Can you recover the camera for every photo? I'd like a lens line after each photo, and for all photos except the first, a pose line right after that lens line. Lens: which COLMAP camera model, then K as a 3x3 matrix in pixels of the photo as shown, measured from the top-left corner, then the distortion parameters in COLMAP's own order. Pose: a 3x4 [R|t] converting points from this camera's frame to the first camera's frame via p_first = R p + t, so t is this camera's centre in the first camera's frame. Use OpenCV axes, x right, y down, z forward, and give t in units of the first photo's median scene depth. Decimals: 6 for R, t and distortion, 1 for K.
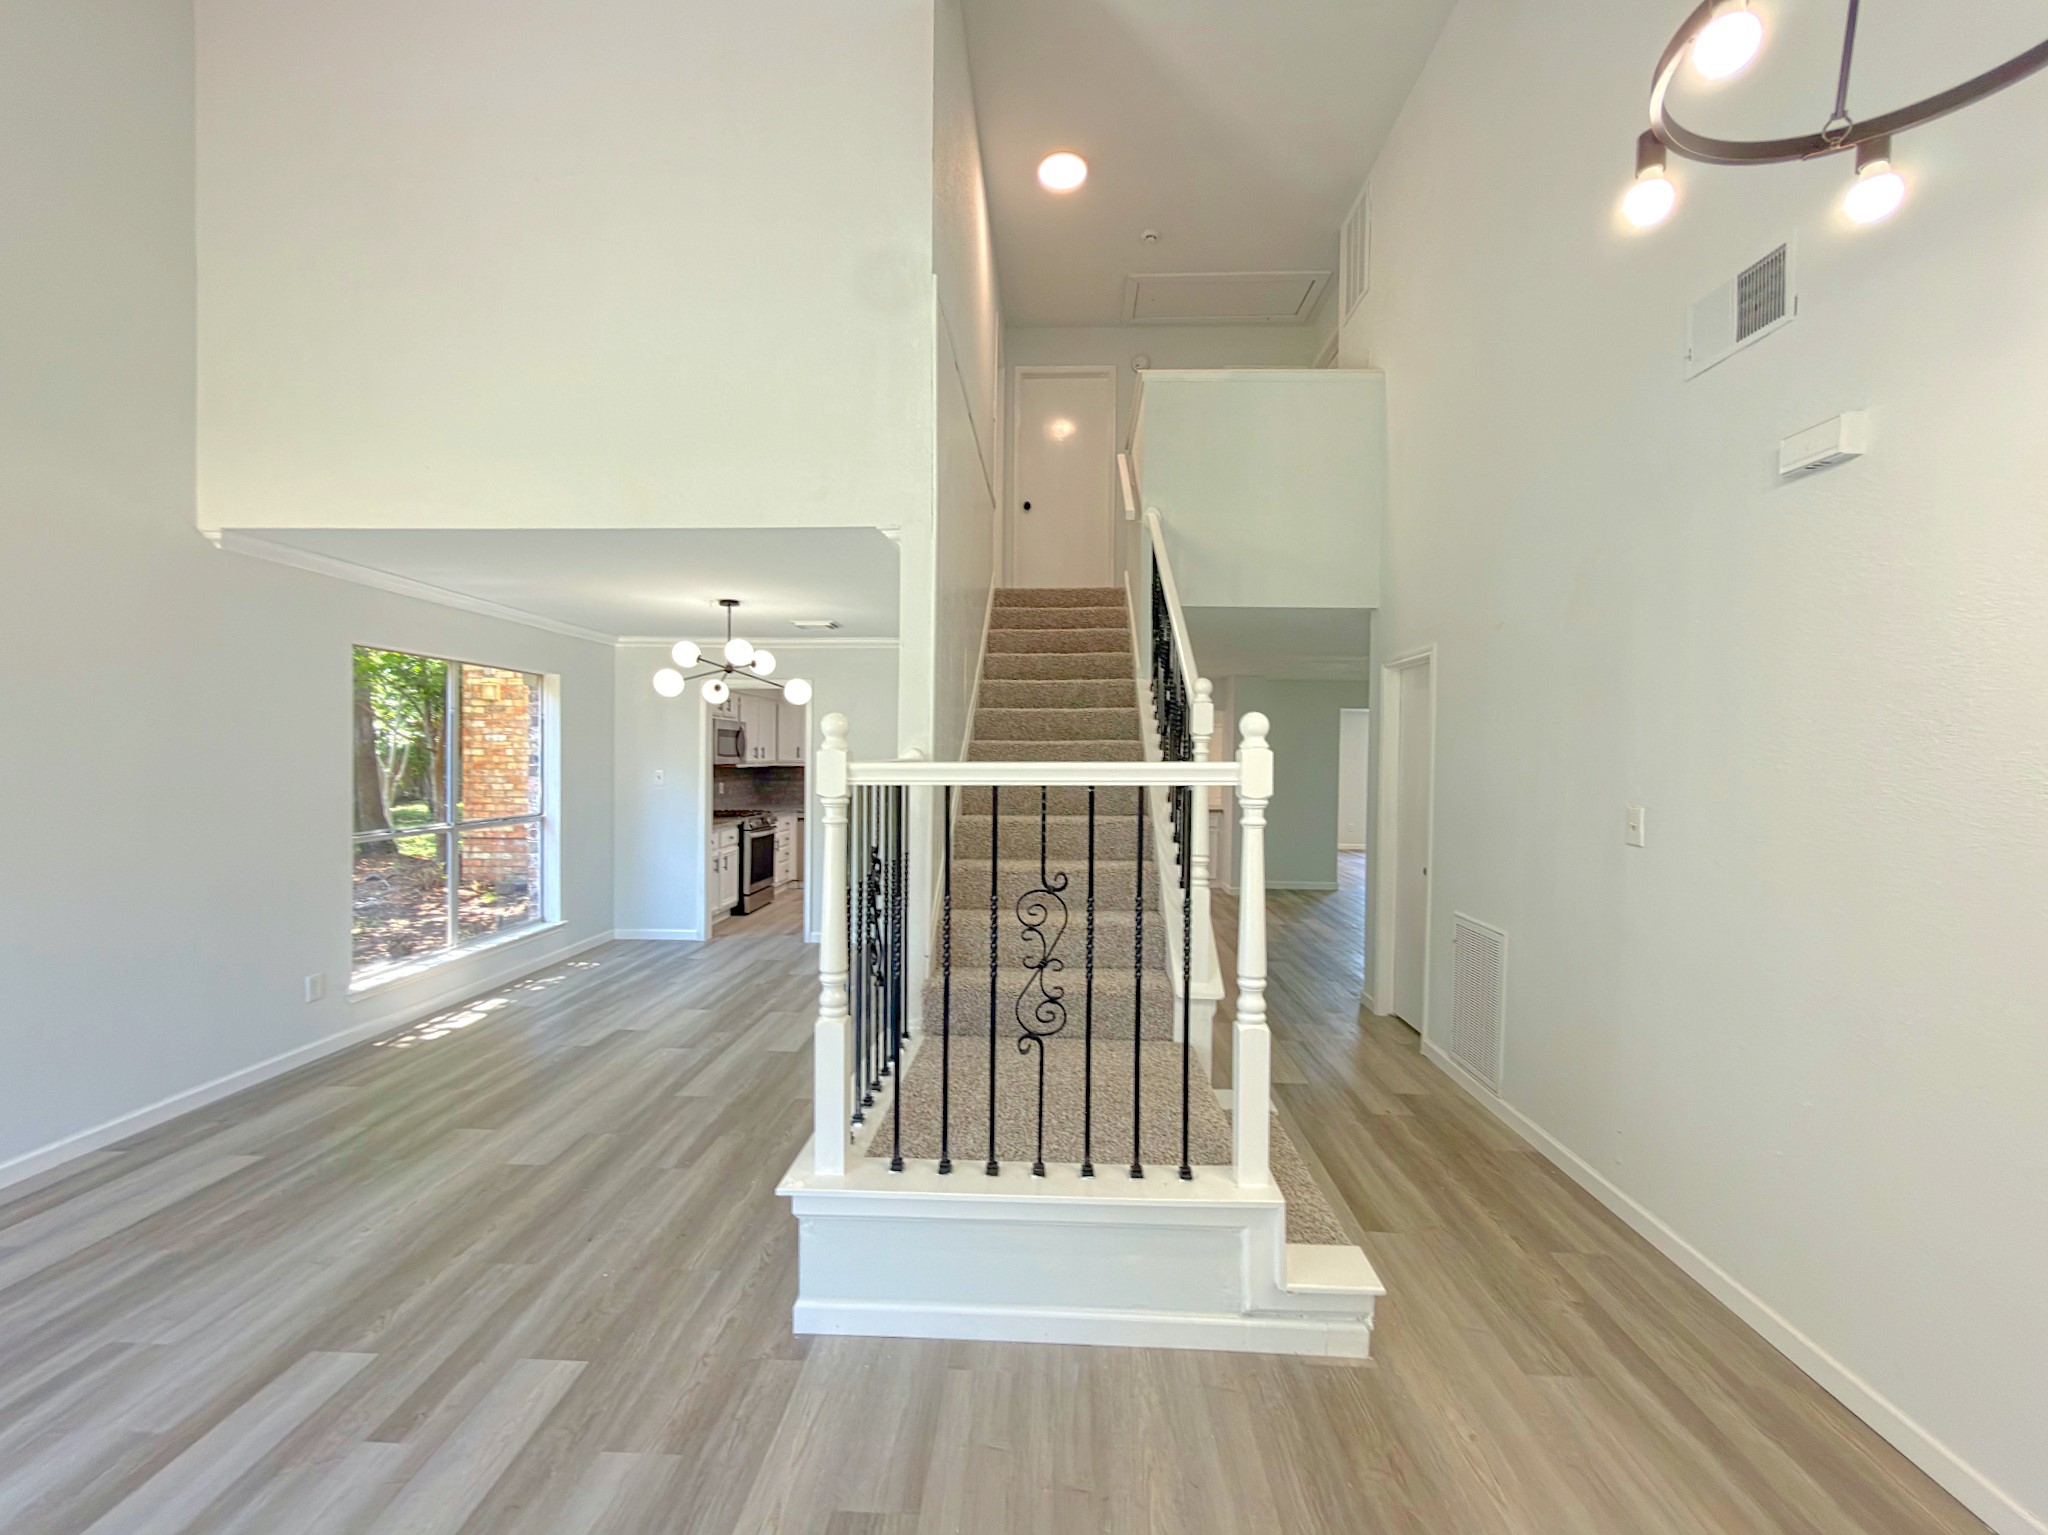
lens RADIAL K [[822.5, 0, 1027.9], [0, 822.5, 765.9], [0, 0, 1]] dist [-0.000549, -0.000495]
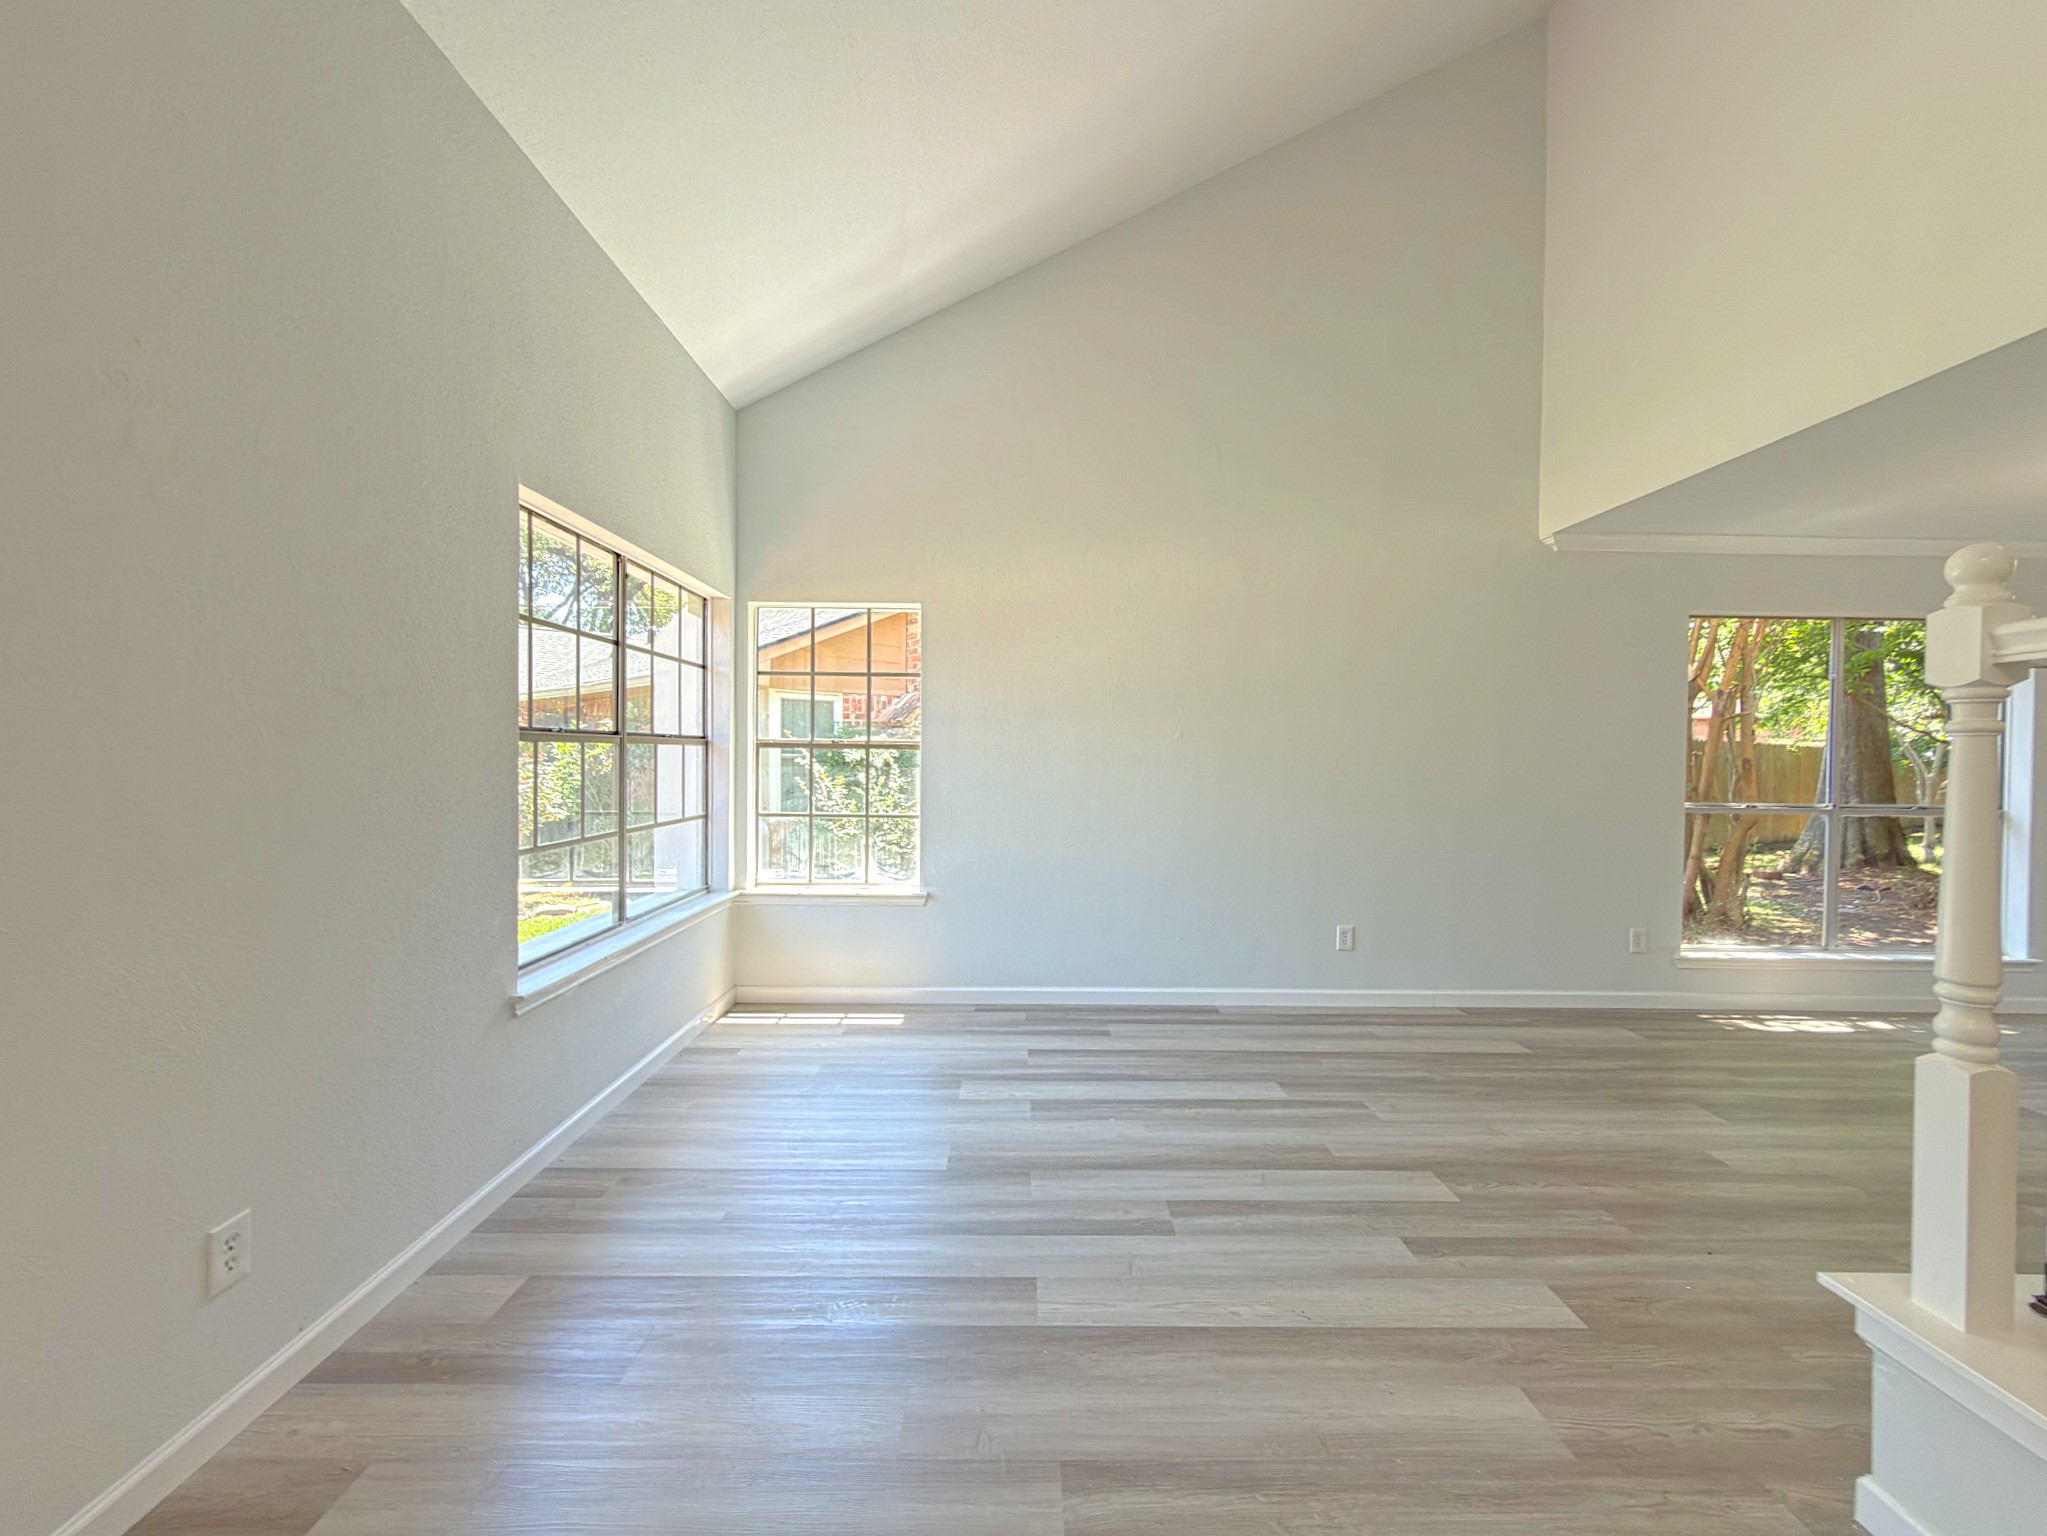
lens RADIAL K [[822.1, 0, 1031.9], [0, 822.1, 763.3], [0, 0, 1]] dist [-0.000549, -0.000495]
pose [[0.068879, 0.001961, -0.997623, 0.278207], [-0.010421, 0.999945, 0.001246, 0.090439], [0.997571, 0.010310, 0.068896, 0.270345]]
